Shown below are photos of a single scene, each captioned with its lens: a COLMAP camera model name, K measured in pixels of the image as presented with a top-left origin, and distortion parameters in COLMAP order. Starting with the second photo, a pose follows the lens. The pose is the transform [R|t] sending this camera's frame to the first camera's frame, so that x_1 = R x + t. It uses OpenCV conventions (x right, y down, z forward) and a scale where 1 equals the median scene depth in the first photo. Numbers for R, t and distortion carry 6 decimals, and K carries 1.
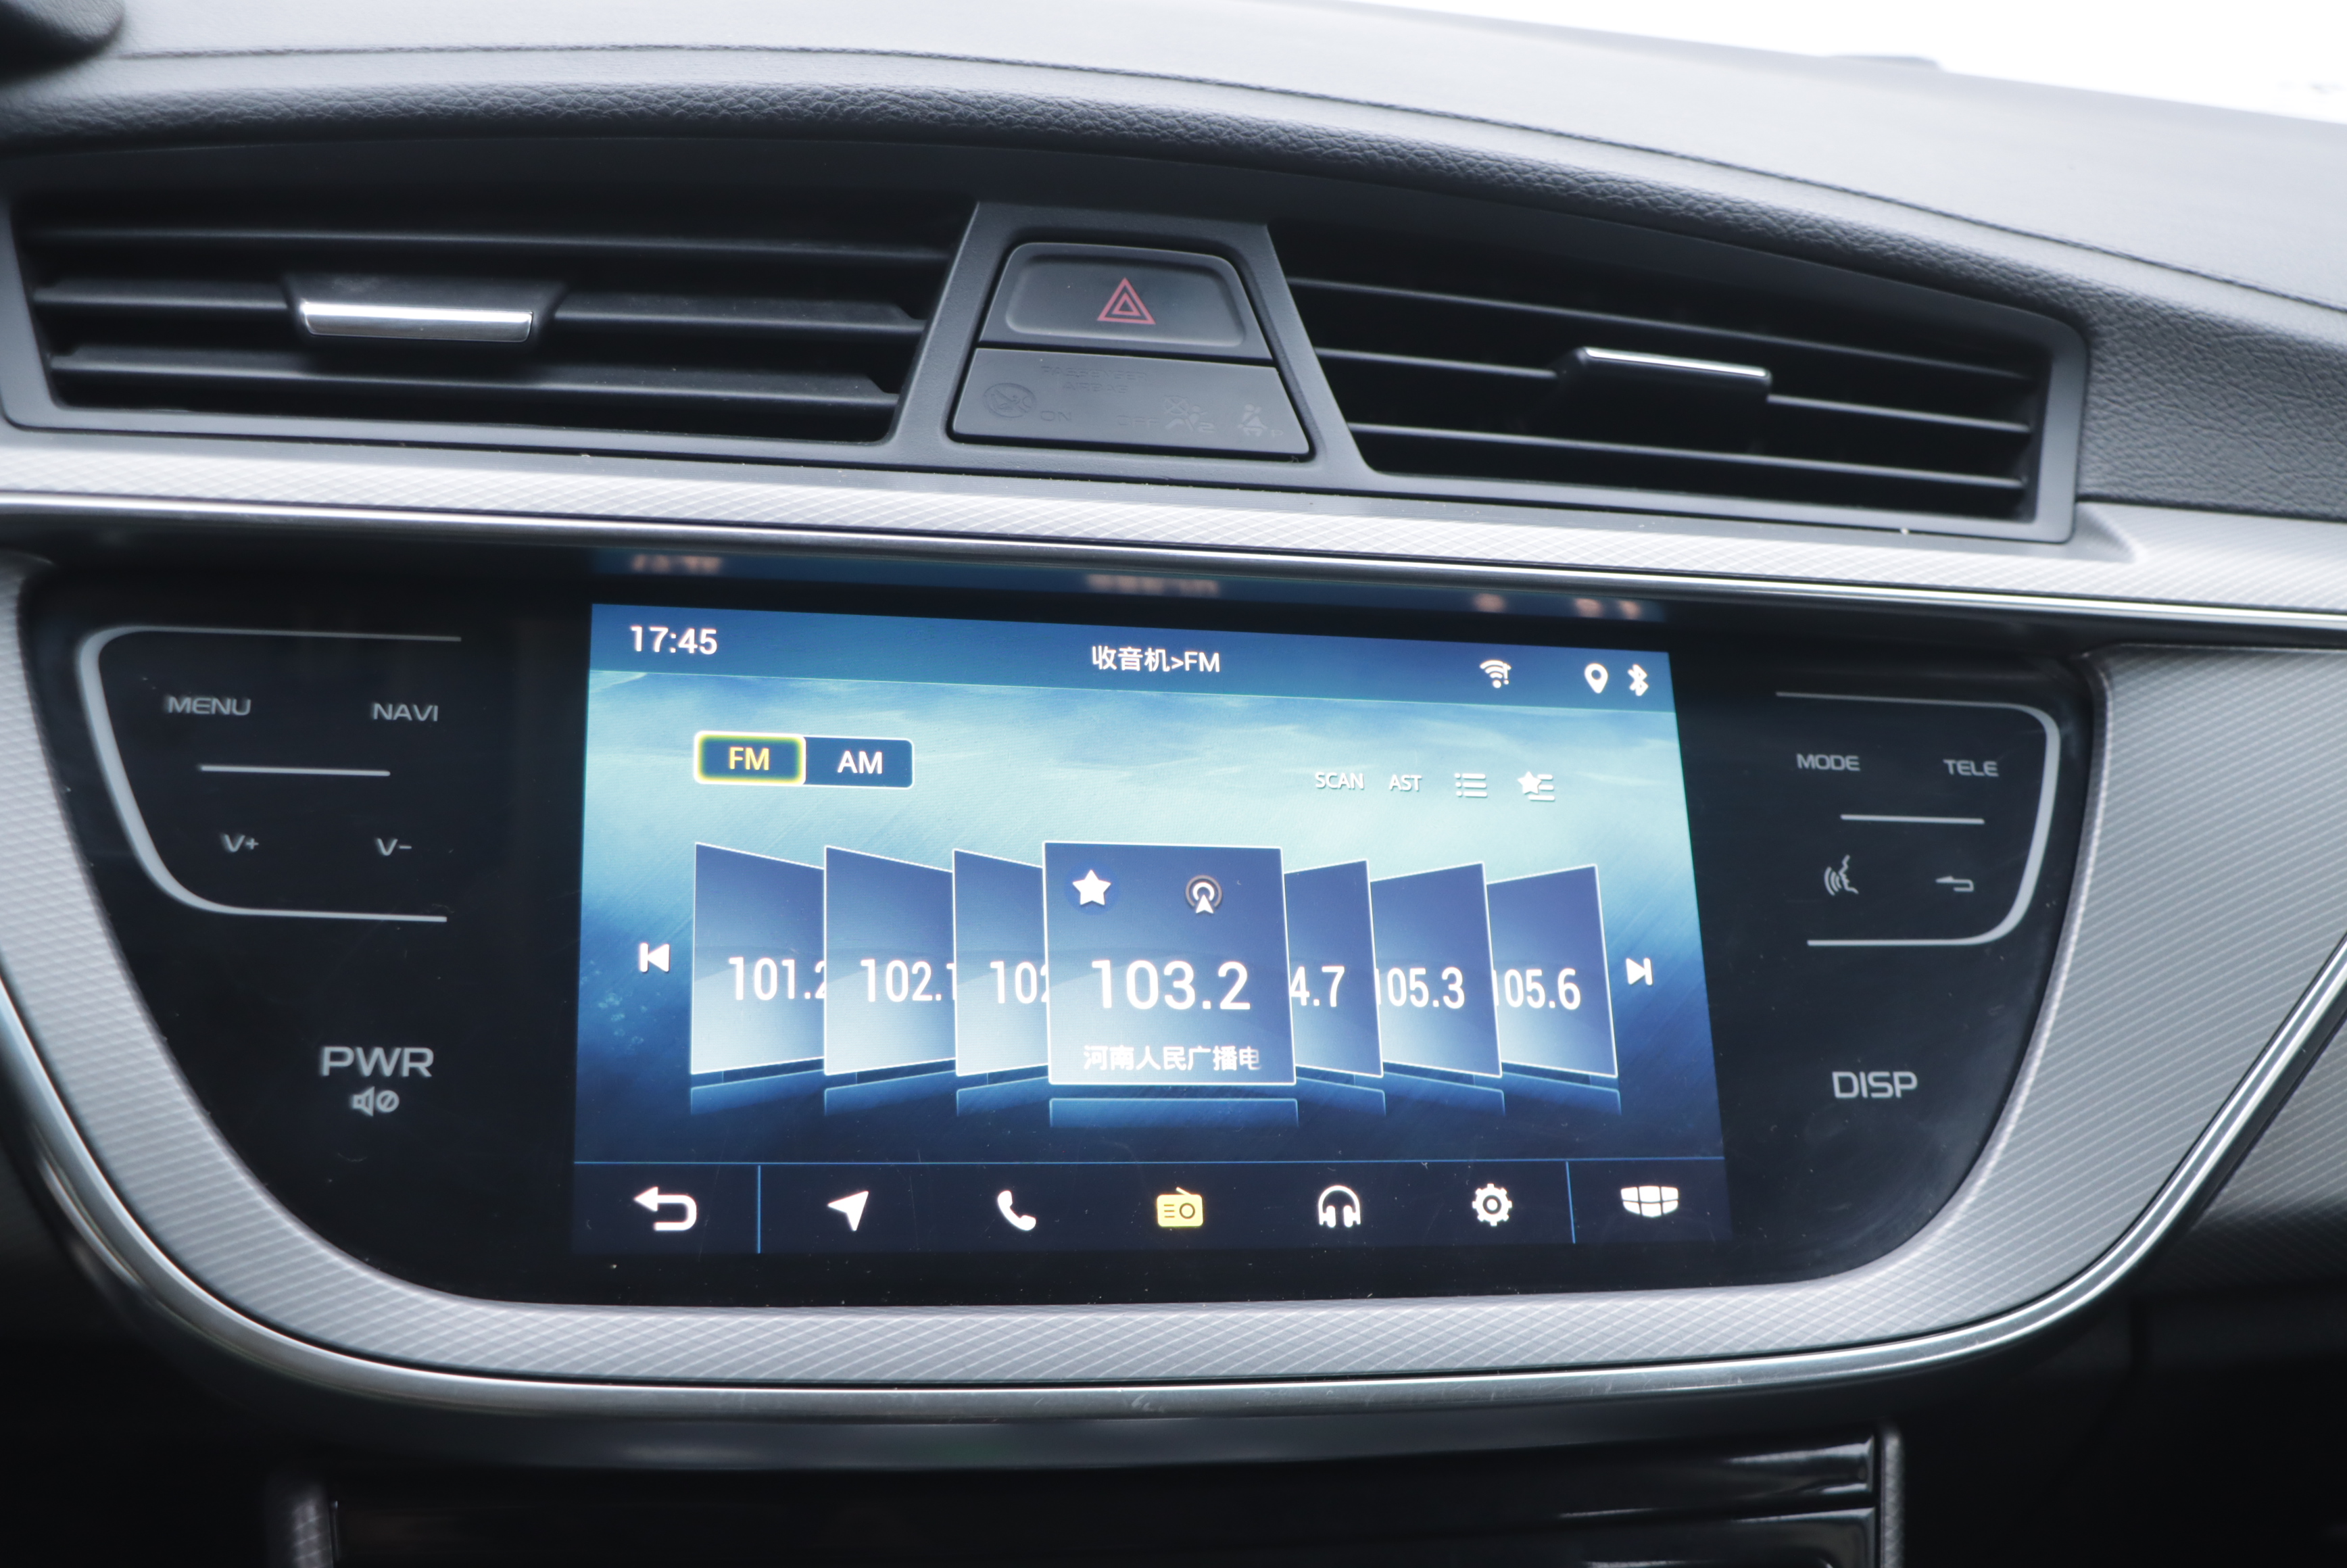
lens RADIAL K [[2453.0, 0, 1195.2], [0, 2453.0, 796.5], [0, 0, 1]] dist [-0.078309, 0.000000]
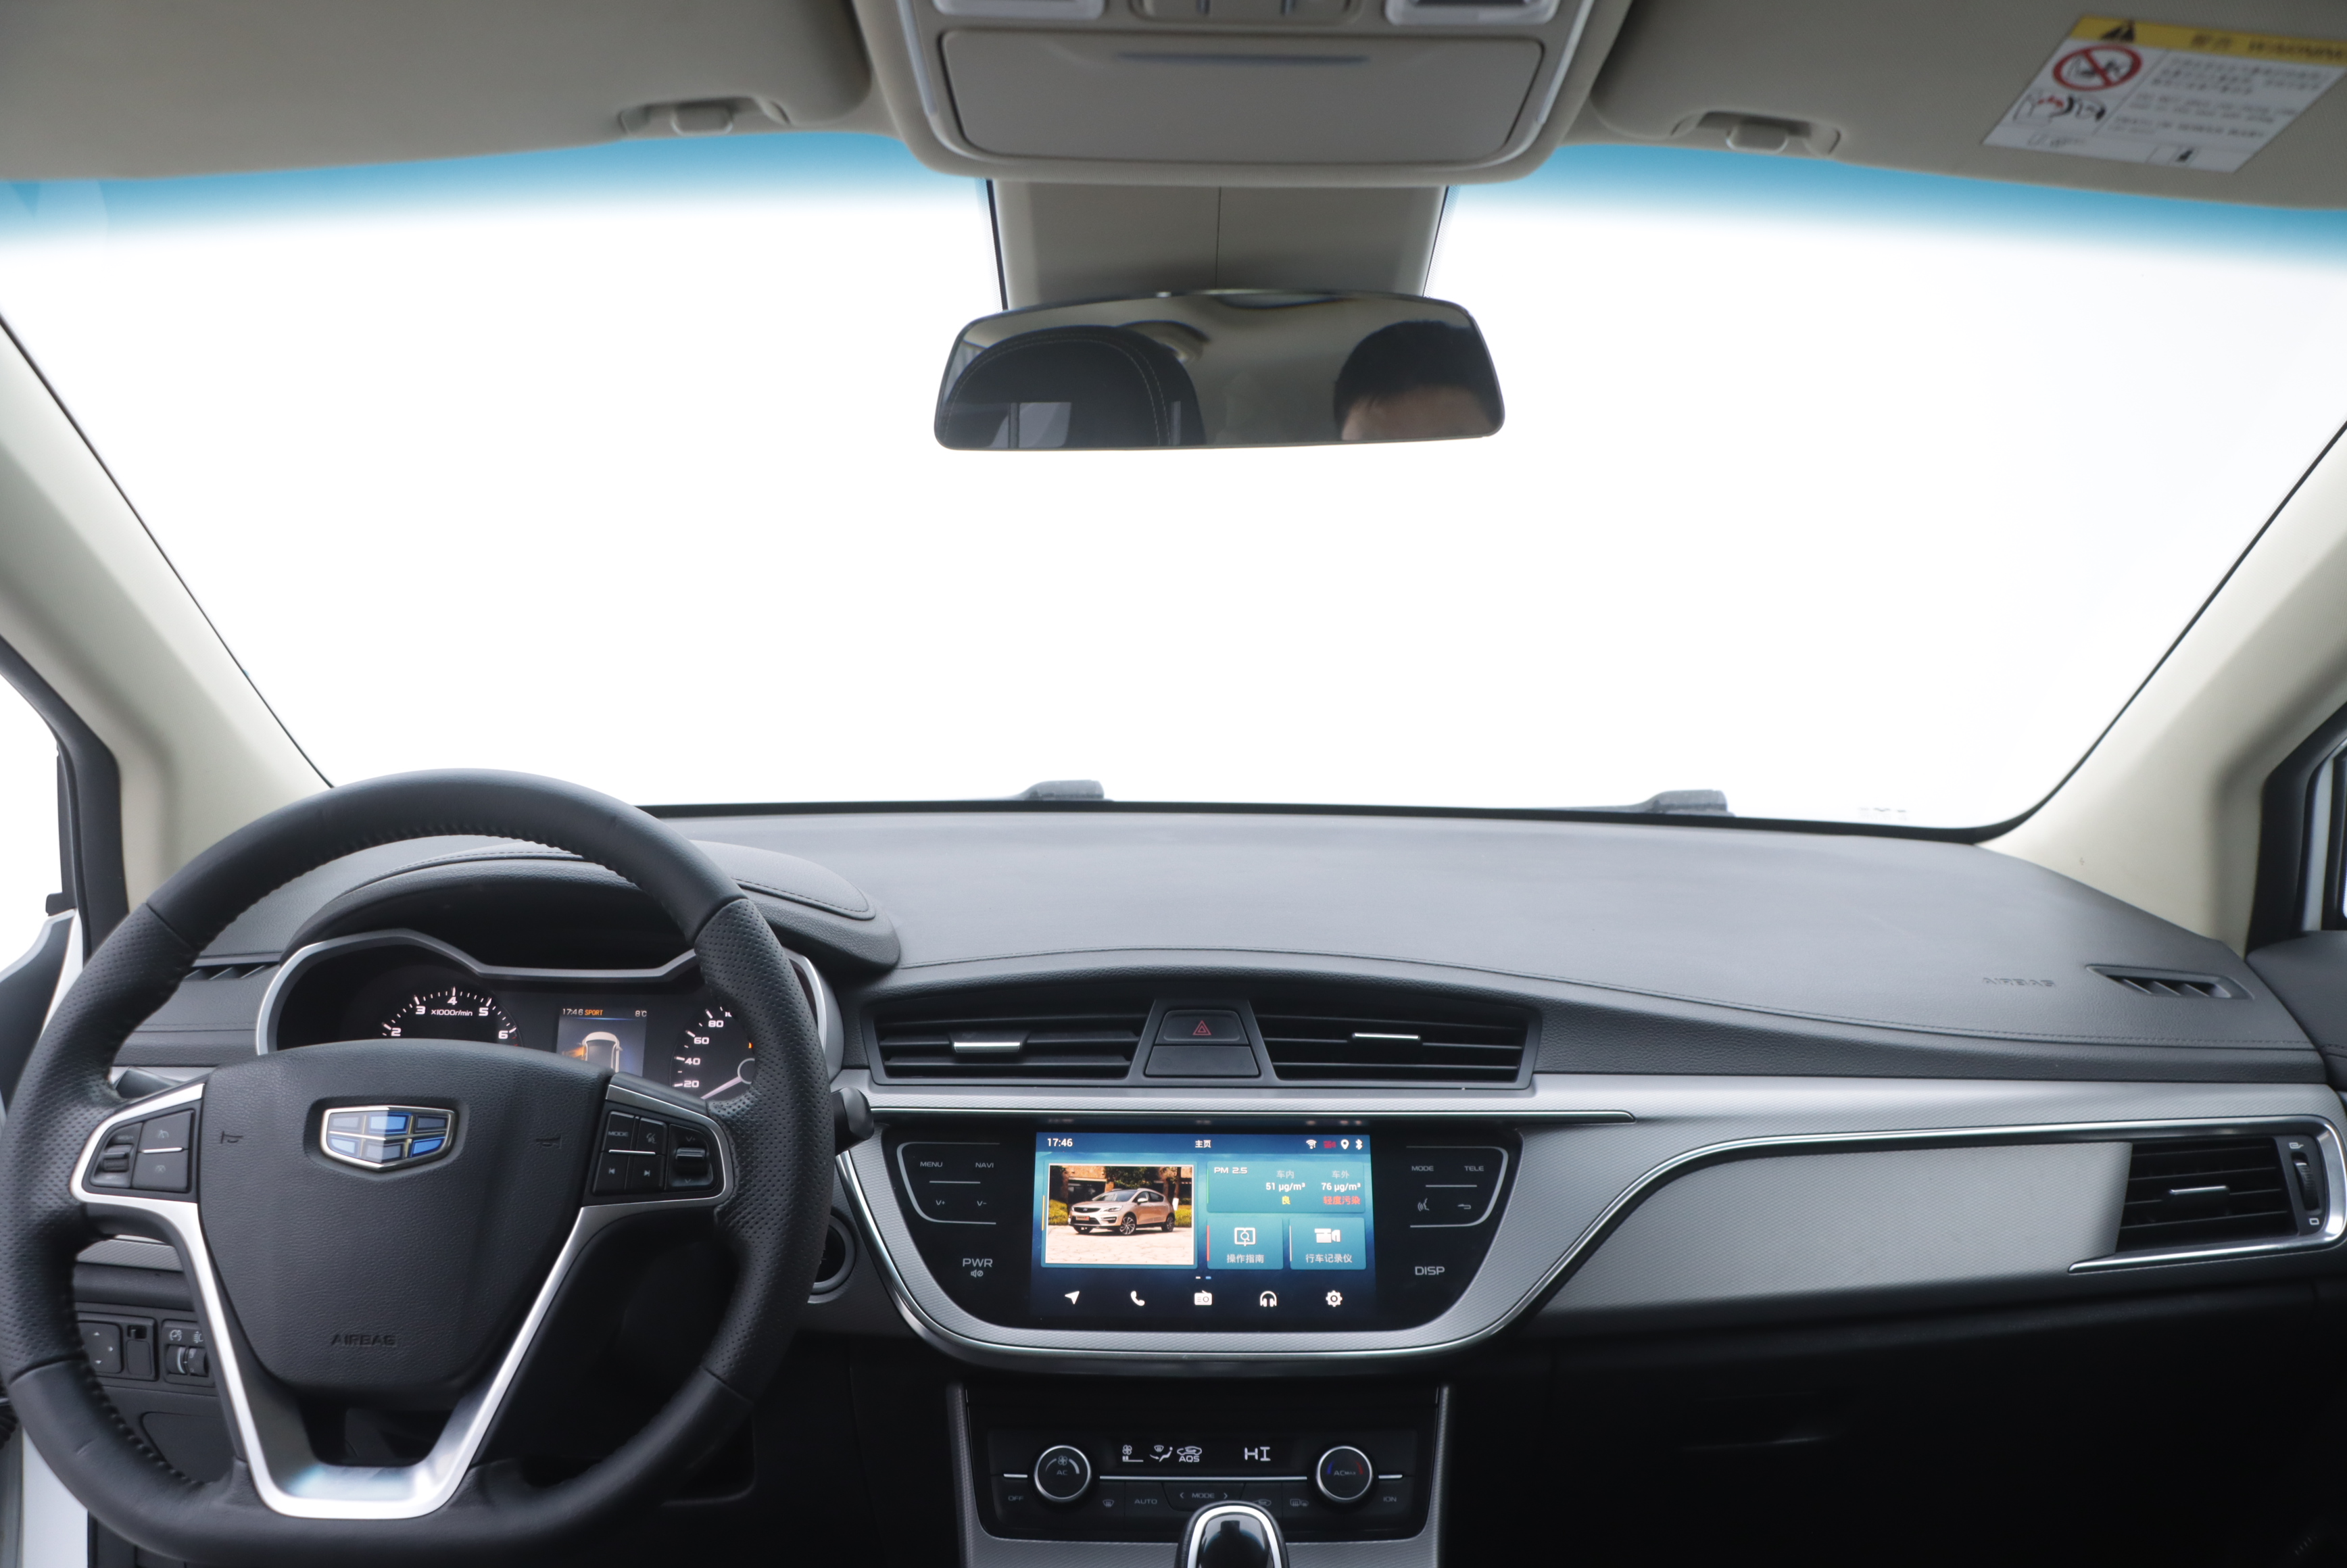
lens RADIAL K [[1854.5, 0, 1172.5], [0, 1854.5, 804.9], [0, 0, 1]] dist [-0.202601, 0.111231]
pose [[0.975767, -0.062294, -0.209757, 0.475351], [0.020326, 0.980279, -0.196569, -0.015550], [0.217866, 0.187542, 0.957790, -1.420751]]
